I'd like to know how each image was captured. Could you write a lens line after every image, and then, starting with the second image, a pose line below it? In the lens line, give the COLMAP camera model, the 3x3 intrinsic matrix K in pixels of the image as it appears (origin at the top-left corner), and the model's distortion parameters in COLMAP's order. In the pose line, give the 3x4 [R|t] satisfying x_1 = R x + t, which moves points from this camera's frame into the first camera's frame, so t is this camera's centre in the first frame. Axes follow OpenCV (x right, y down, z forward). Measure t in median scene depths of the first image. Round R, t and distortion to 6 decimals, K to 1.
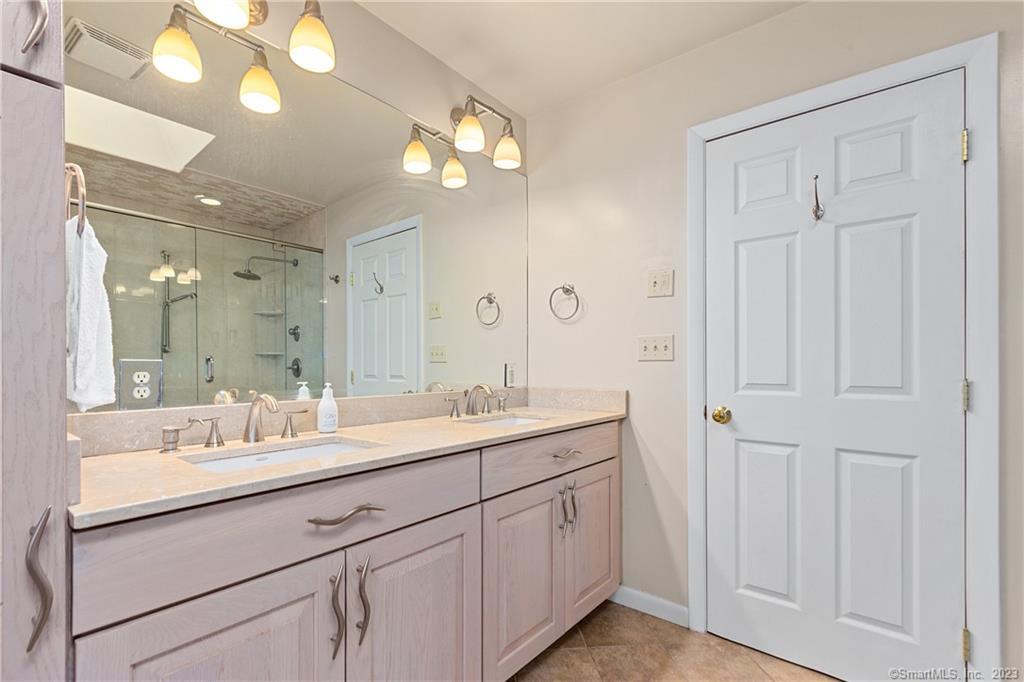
lens RADIAL K [[468.5, 0, 498.2], [0, 468.5, 359.7], [0, 0, 1]] dist [0.003243, -0.001190]
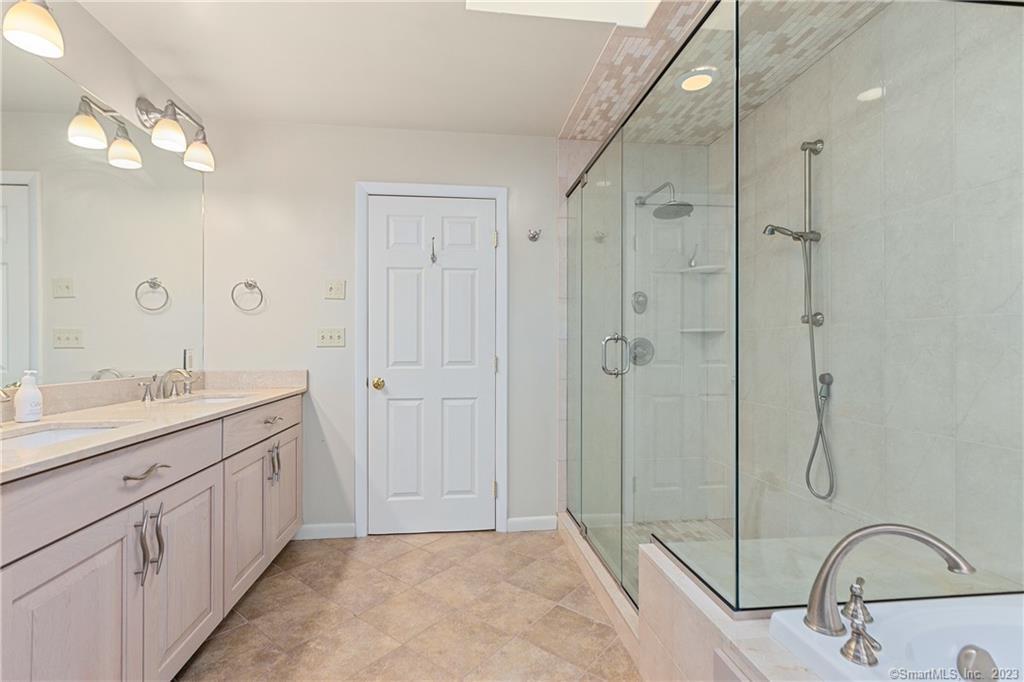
lens RADIAL K [[468.5, 0, 510.5], [0, 468.5, 343.9], [0, 0, 1]] dist [0.003243, -0.001190]
pose [[0.681142, 0.003402, 0.732143, -0.321644], [-0.002985, 0.999994, -0.001869, -0.005108], [-0.732145, -0.000913, 0.681148, -0.309194]]
